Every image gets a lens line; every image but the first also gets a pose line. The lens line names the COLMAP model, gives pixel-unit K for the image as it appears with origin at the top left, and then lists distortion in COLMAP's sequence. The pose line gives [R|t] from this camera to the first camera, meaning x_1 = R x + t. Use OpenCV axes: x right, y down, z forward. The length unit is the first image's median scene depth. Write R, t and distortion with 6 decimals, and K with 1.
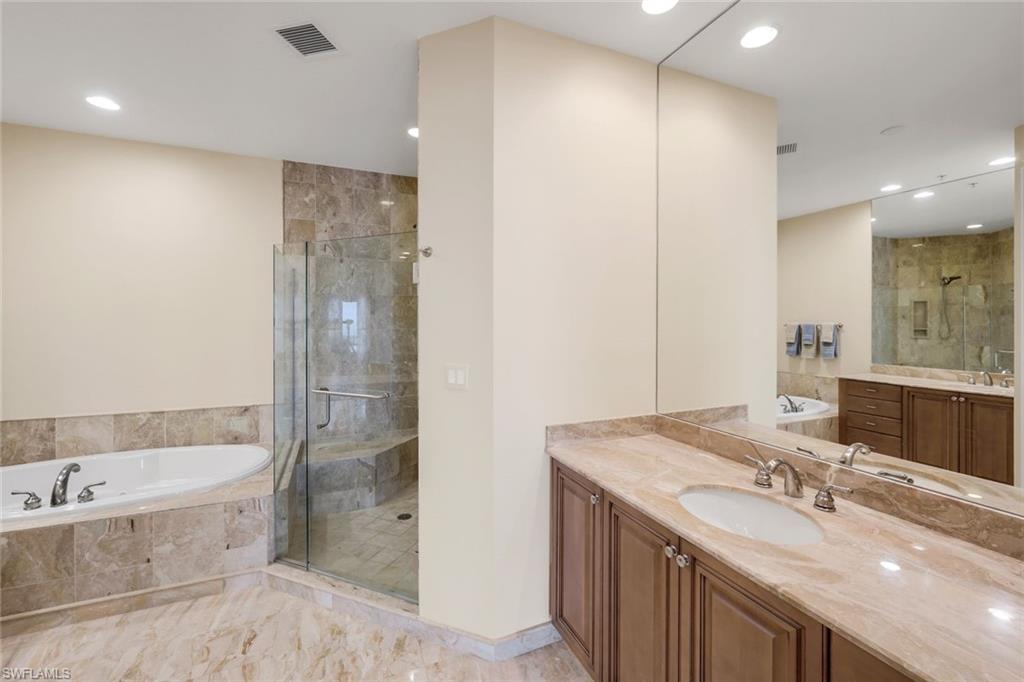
lens RADIAL K [[420.6, 0, 511.6], [0, 420.6, 325.0], [0, 0, 1]] dist [0.000131, 0.000014]
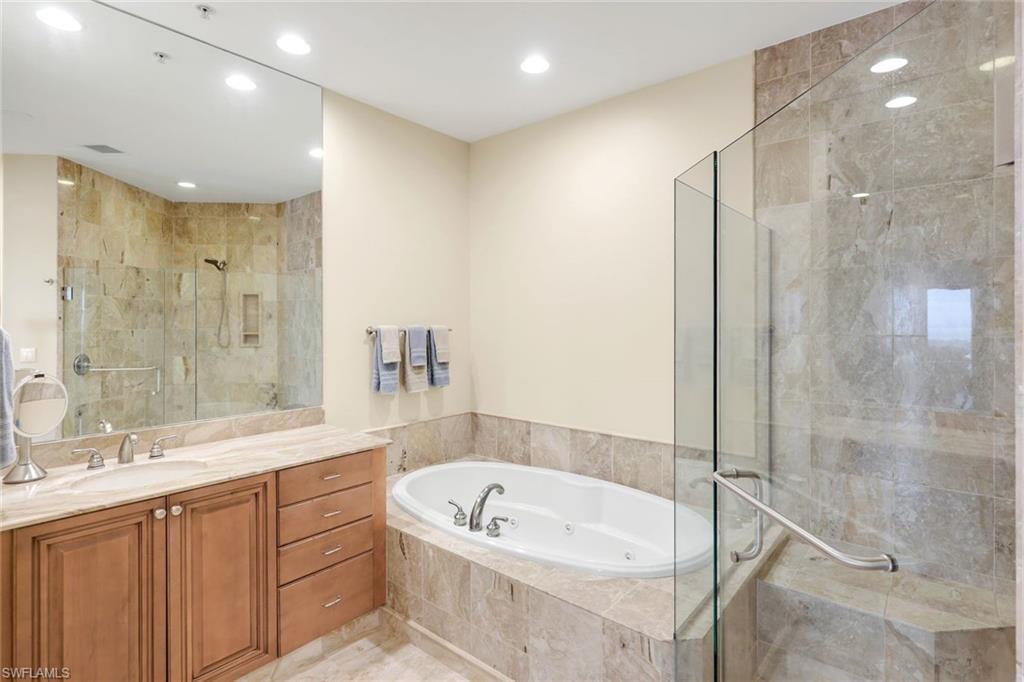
lens RADIAL K [[506.0, 0, 511.6], [0, 506.0, 324.2], [0, 0, 1]] dist [0.001416, -0.000253]
pose [[0.454026, 0.000428, -0.890988, -0.066389], [-0.001396, 0.999999, -0.000231, -0.003346], [0.890987, 0.001349, 0.454026, 0.420629]]
